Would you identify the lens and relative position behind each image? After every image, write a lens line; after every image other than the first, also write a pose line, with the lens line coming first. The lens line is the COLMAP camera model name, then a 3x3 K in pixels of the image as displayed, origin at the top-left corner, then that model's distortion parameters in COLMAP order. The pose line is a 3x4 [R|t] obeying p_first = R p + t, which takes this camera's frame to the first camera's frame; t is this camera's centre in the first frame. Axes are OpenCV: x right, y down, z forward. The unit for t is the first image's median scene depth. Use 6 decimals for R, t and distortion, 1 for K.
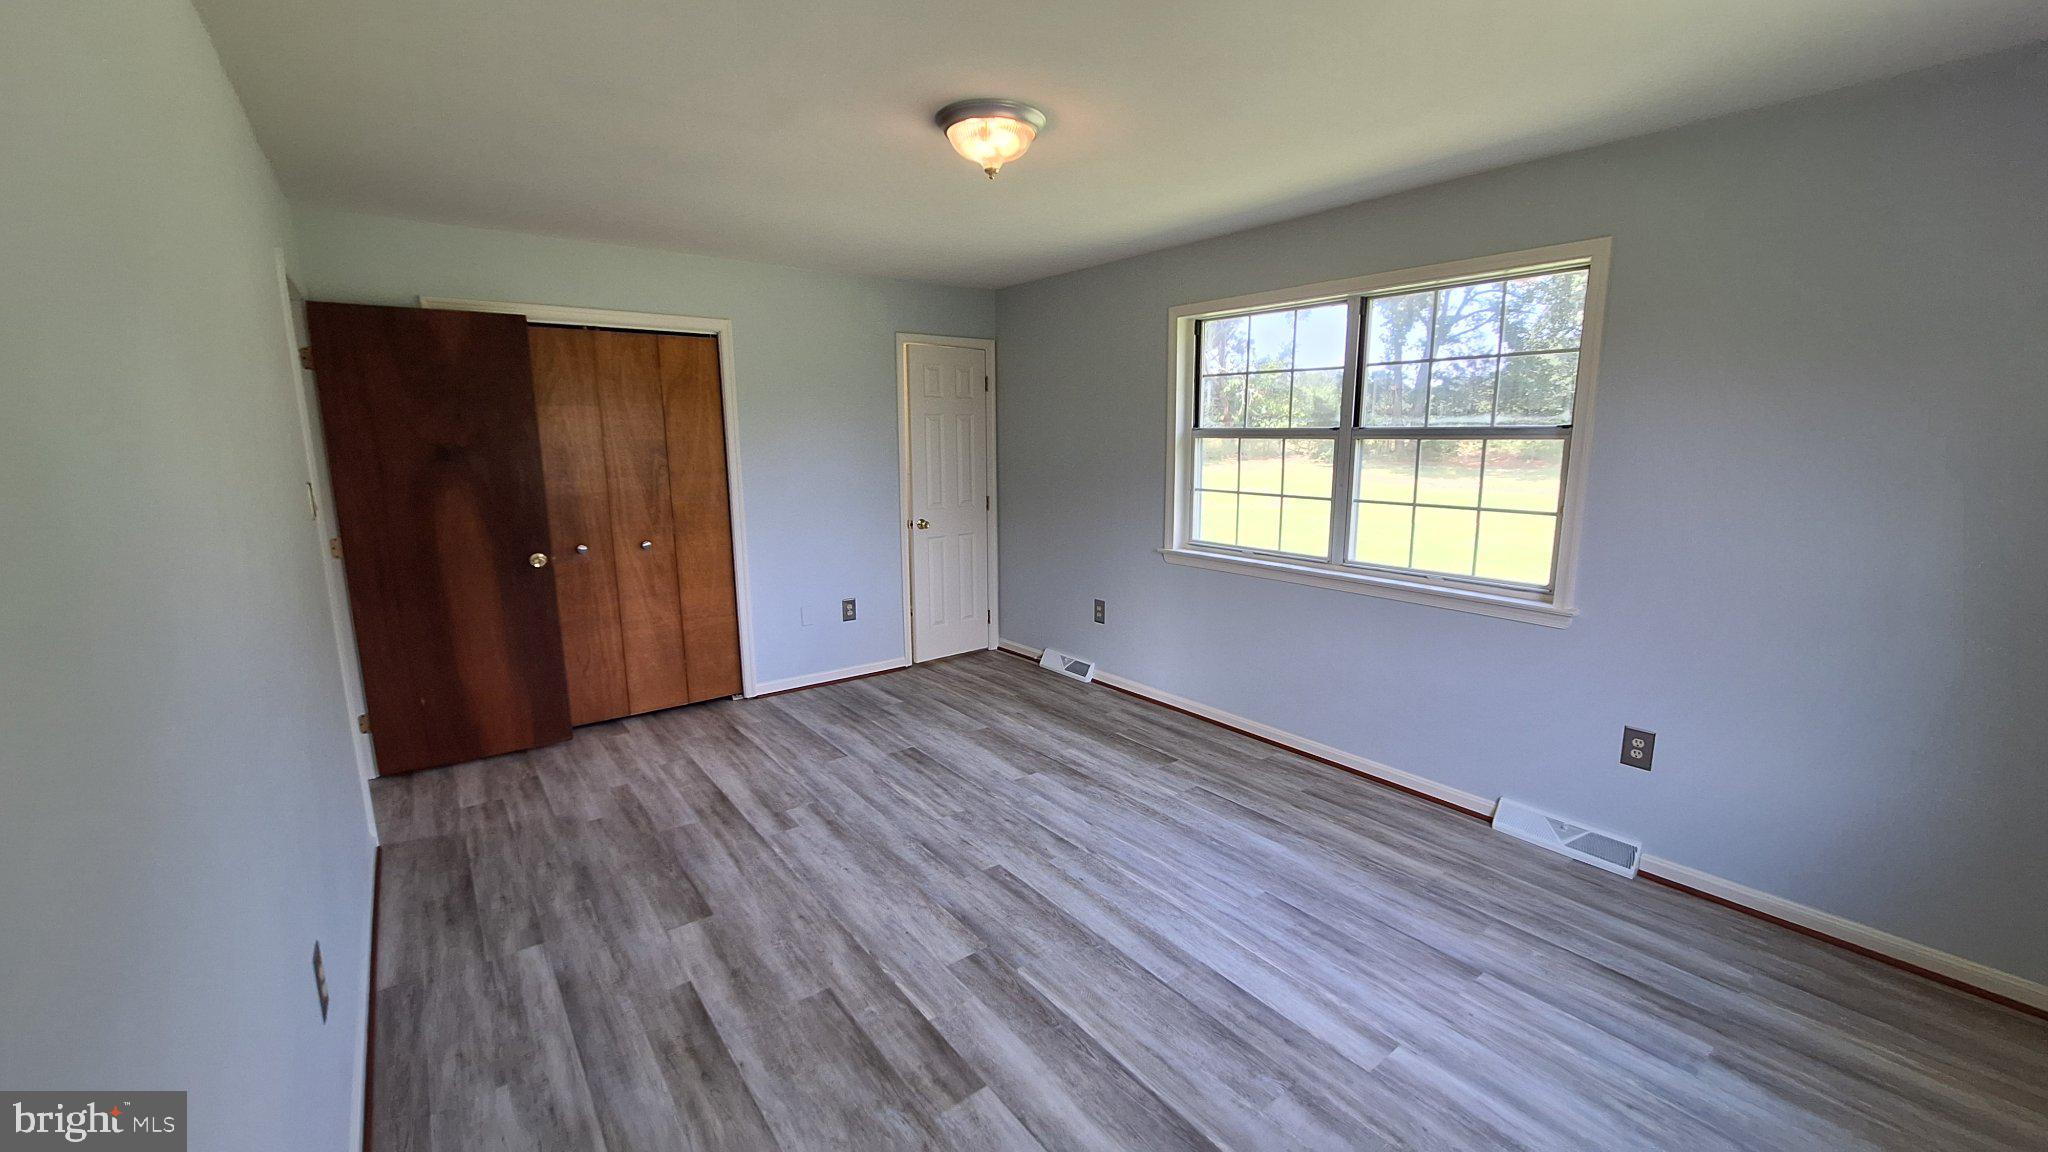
lens RADIAL K [[810.3, 0, 1040.2], [0, 810.3, 575.9], [0, 0, 1]] dist [-0.004621, 0.000872]
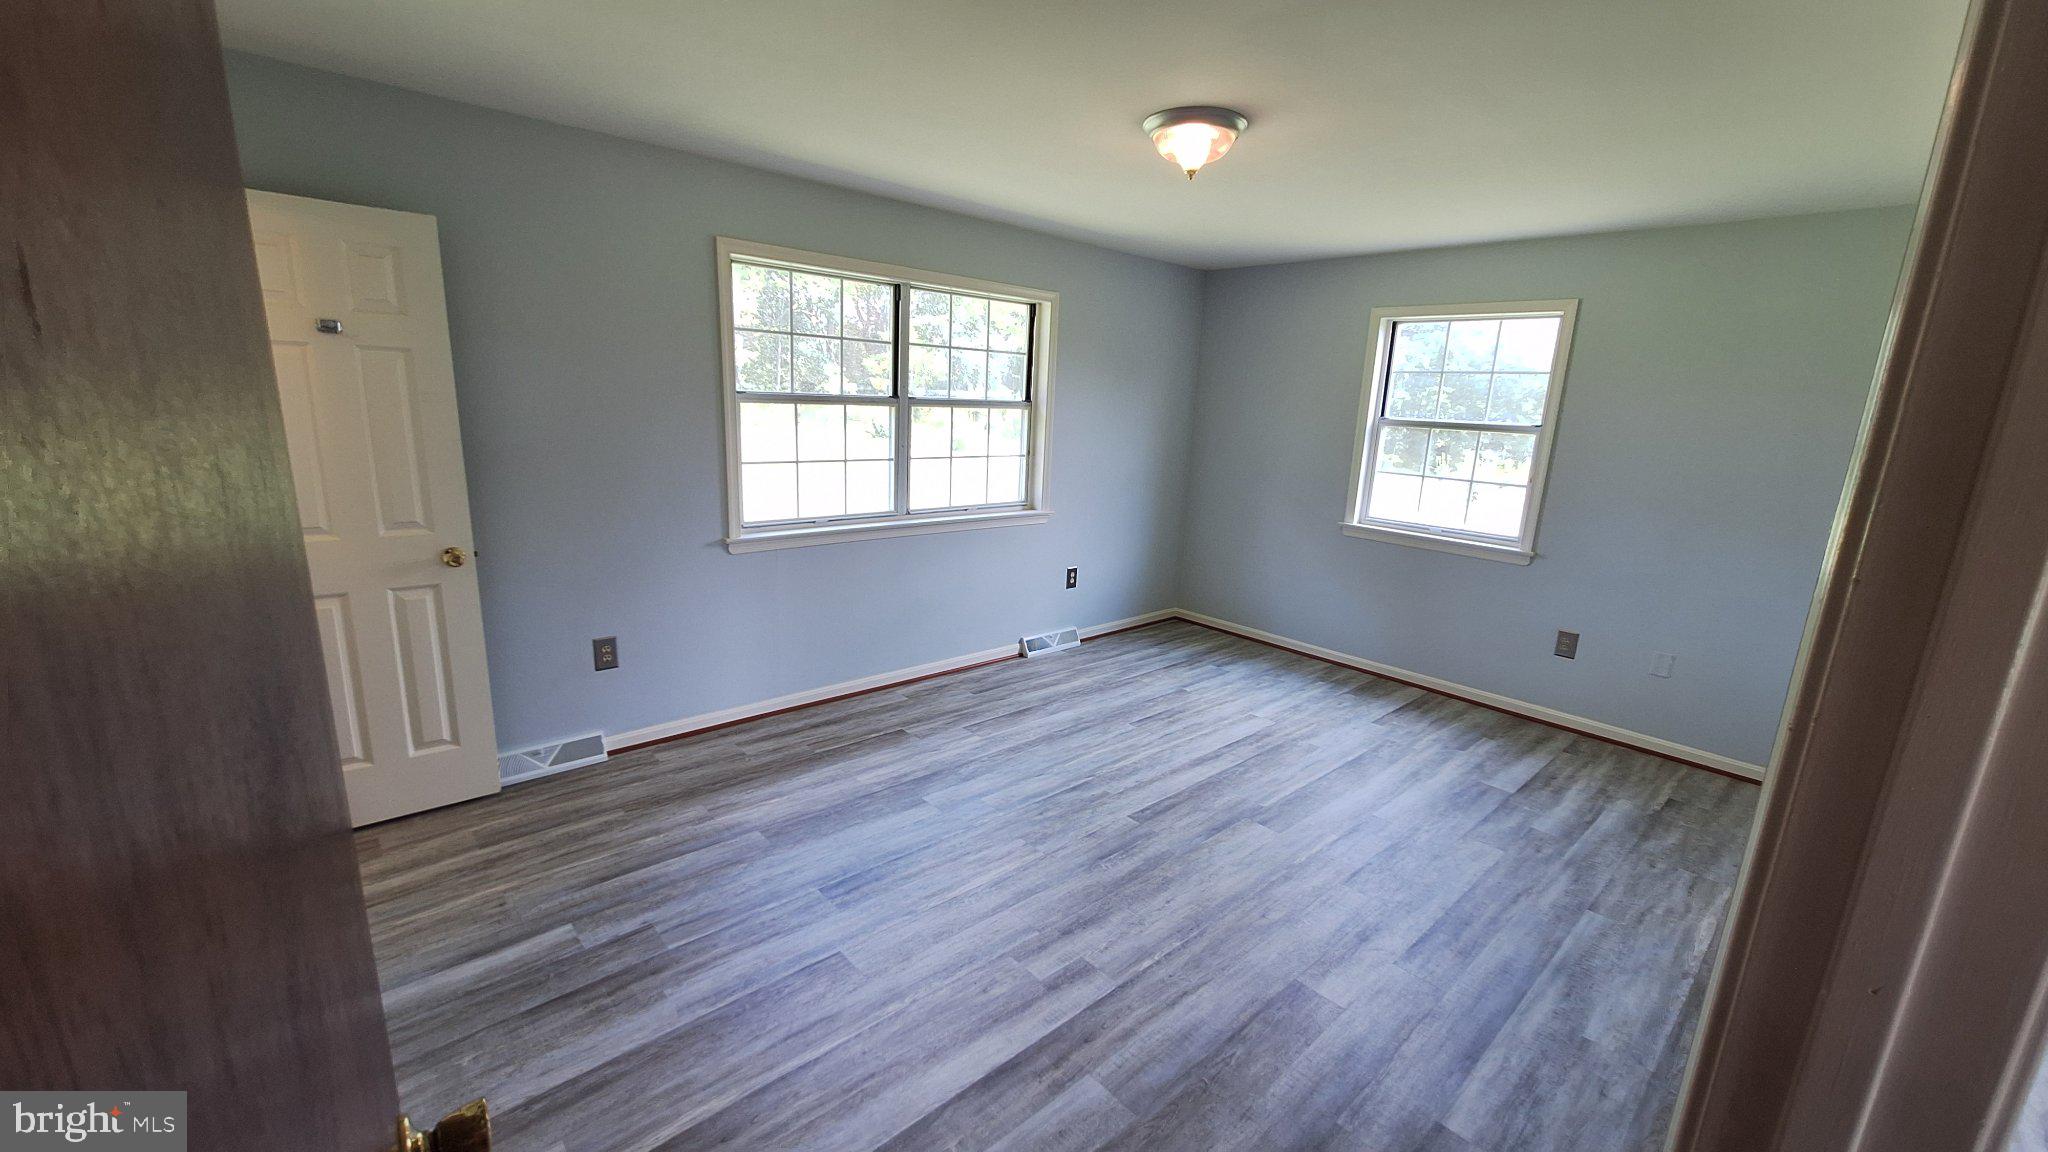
lens RADIAL K [[810.3, 0, 1027.4], [0, 810.3, 570.8], [0, 0, 1]] dist [-0.004621, 0.000872]
pose [[-0.075460, -0.208940, 0.975013, -0.886443], [0.131753, 0.967138, 0.217450, -0.183065], [-0.988406, 0.144869, -0.045452, 0.981106]]
